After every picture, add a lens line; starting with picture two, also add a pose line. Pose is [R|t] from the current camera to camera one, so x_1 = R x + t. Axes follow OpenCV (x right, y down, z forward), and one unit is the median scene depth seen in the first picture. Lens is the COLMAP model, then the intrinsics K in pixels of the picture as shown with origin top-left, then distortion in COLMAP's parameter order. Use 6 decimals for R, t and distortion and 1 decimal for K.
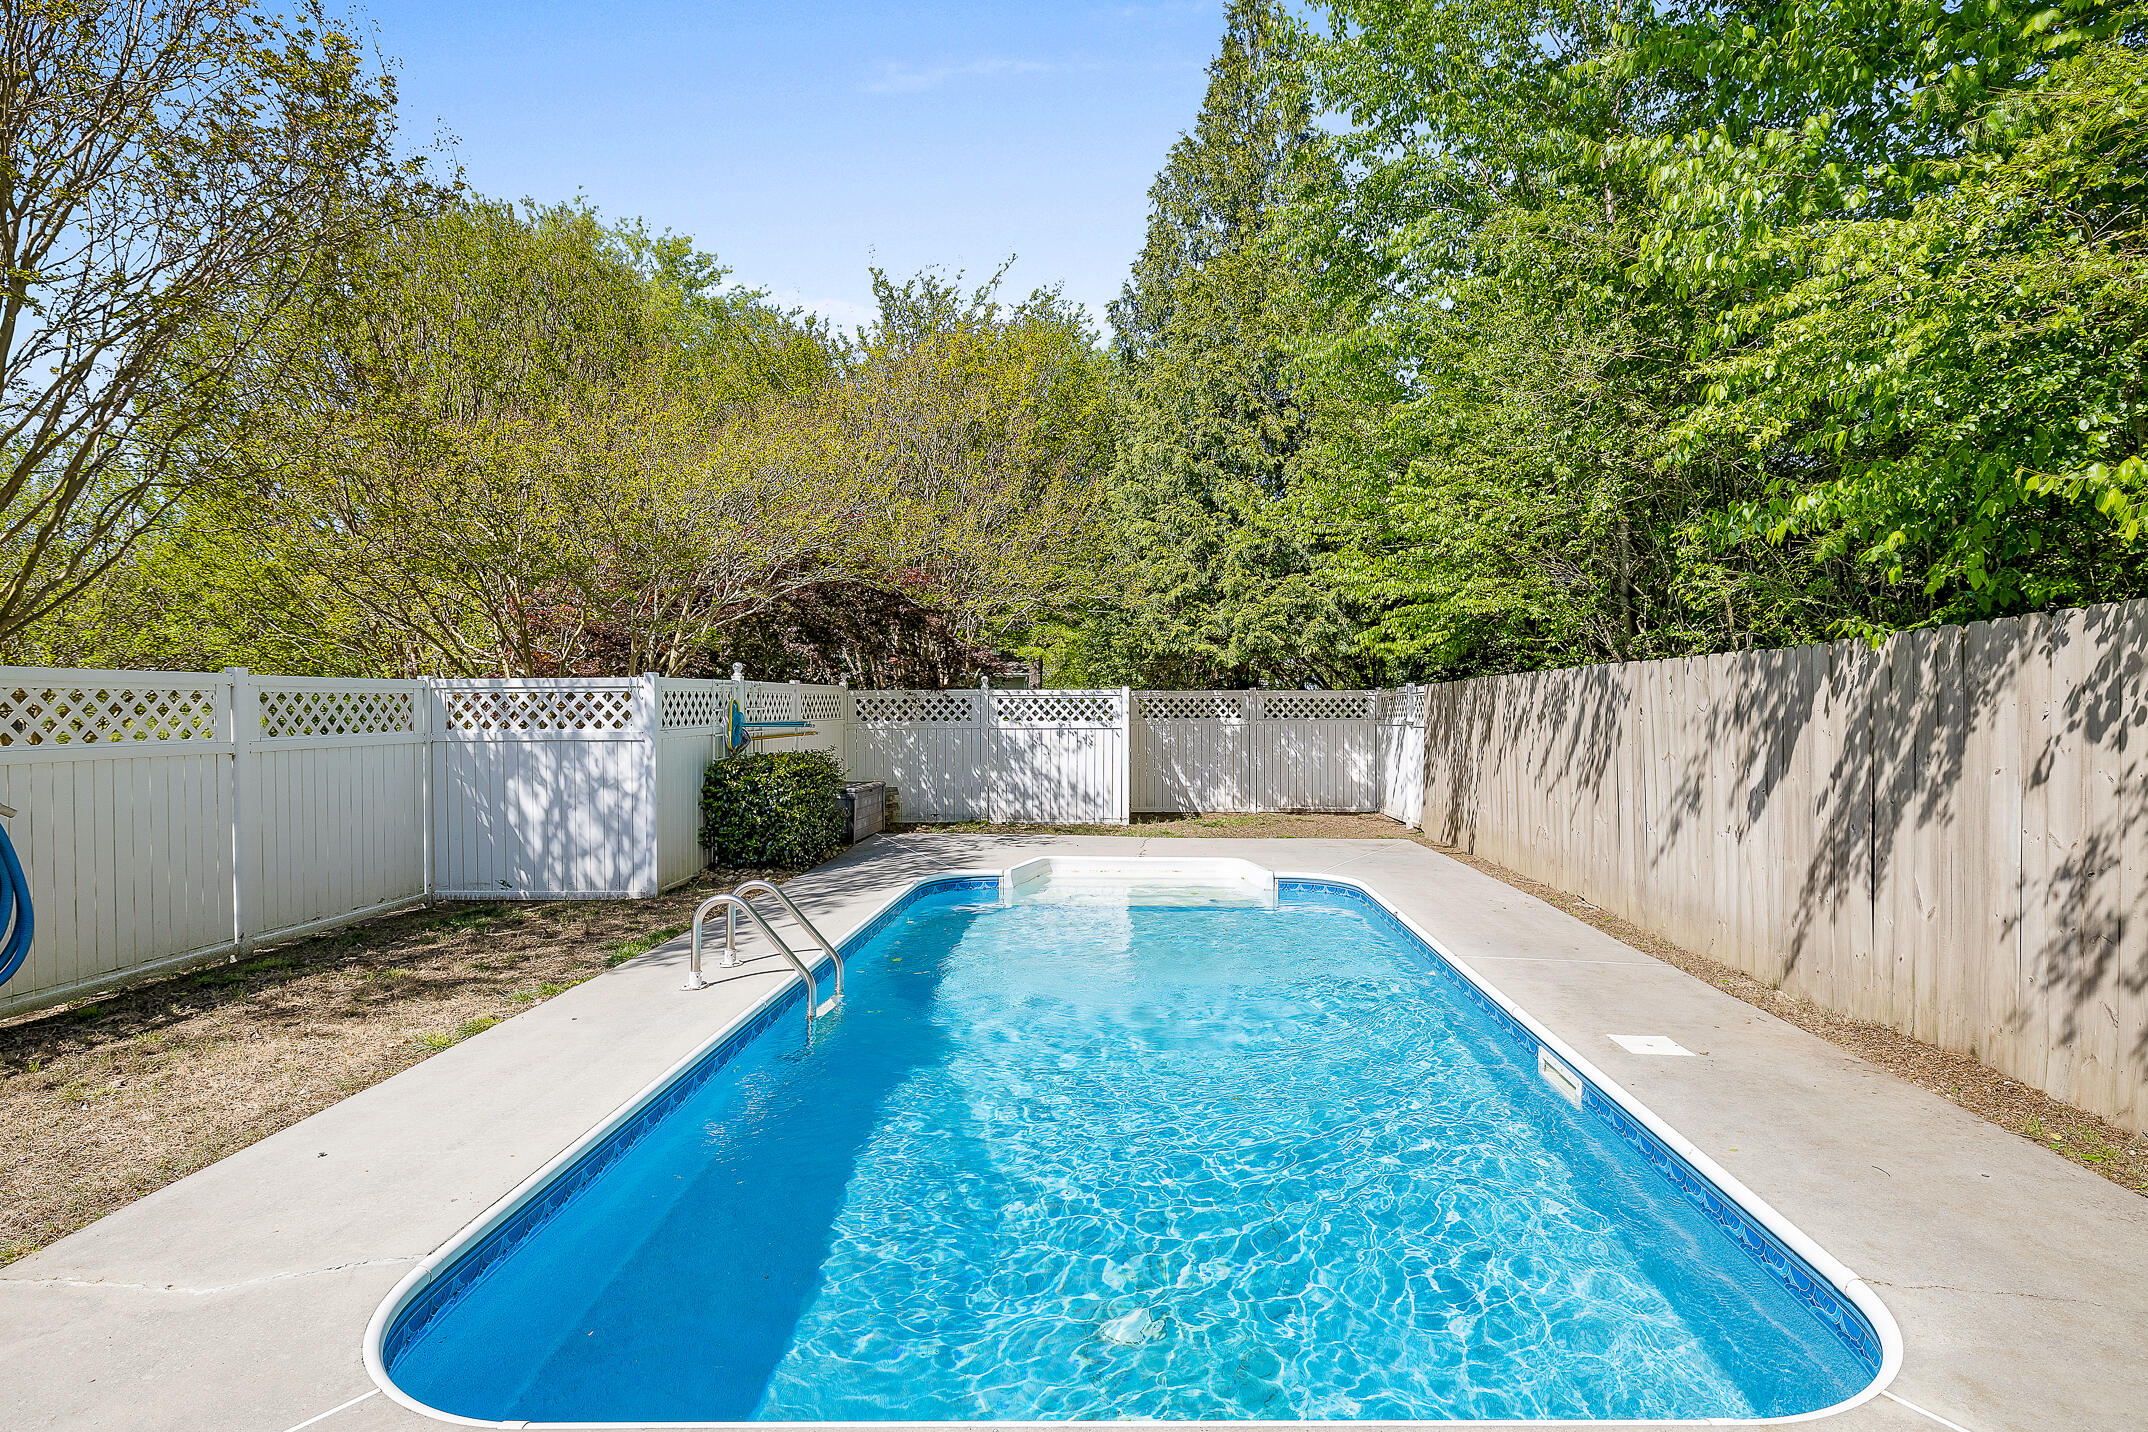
lens RADIAL K [[1121.8, 0, 1074.3], [0, 1121.8, 714.3], [0, 0, 1]] dist [-0.001662, -0.000105]
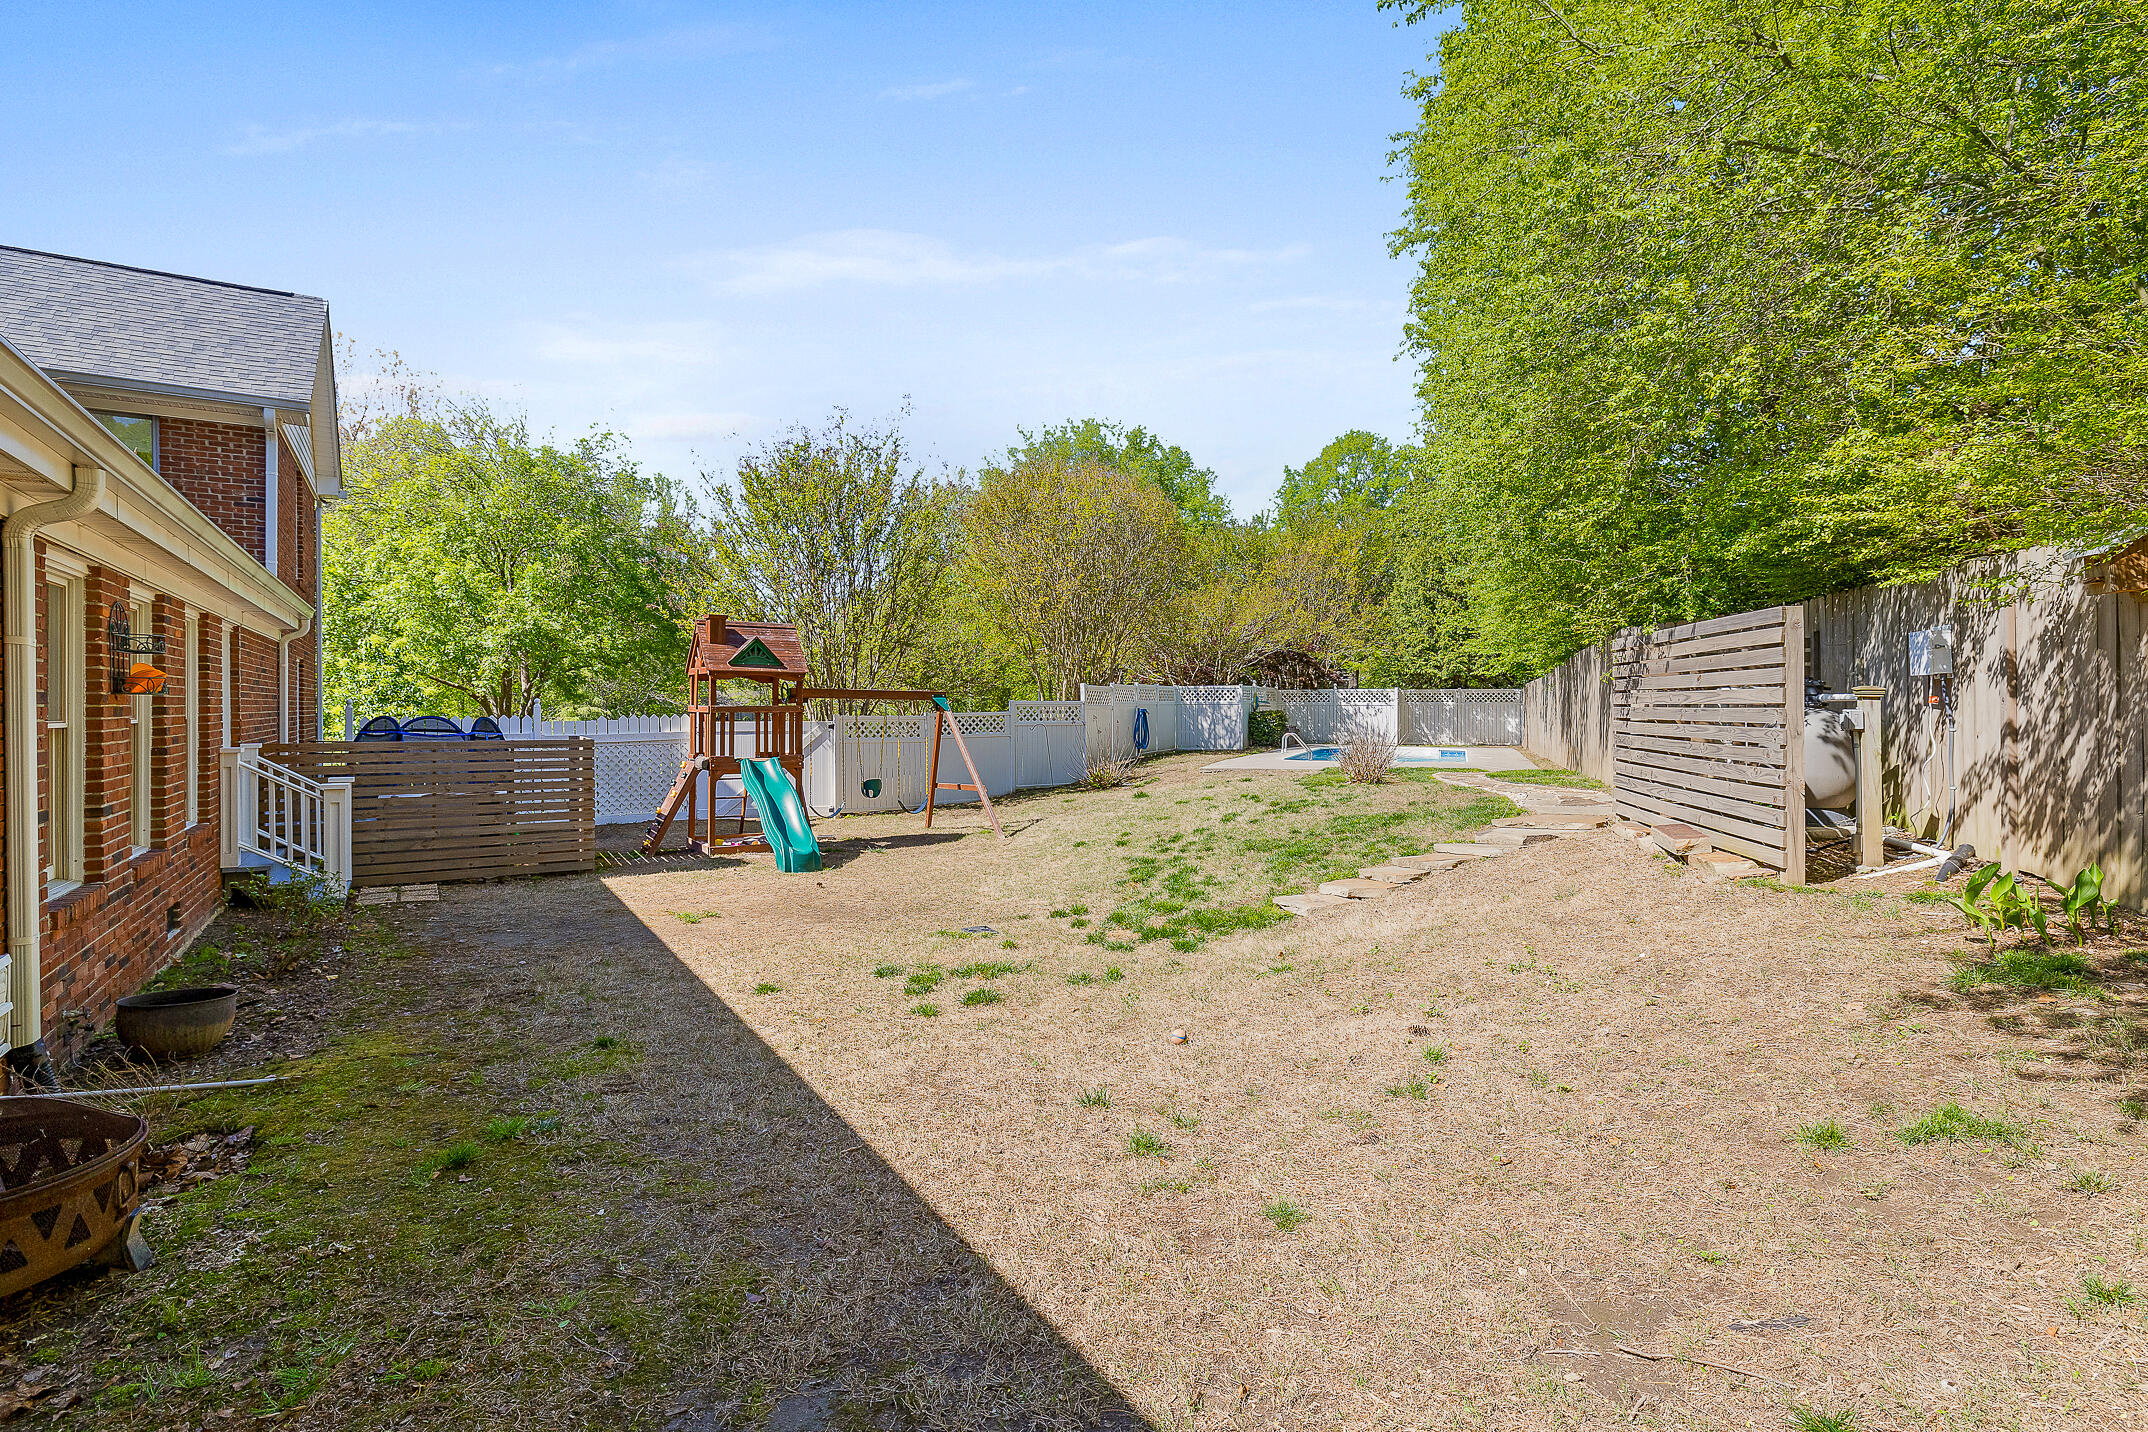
lens RADIAL K [[1057.2, 0, 1070.4], [0, 1057.2, 715.6], [0, 0, 1]] dist [0.000621, 0.000002]
pose [[0.957399, 0.000851, -0.288766, 0.030993], [-0.001098, 0.999999, -0.000693, 0.036665], [0.288765, 0.000981, 0.957400, -1.345983]]
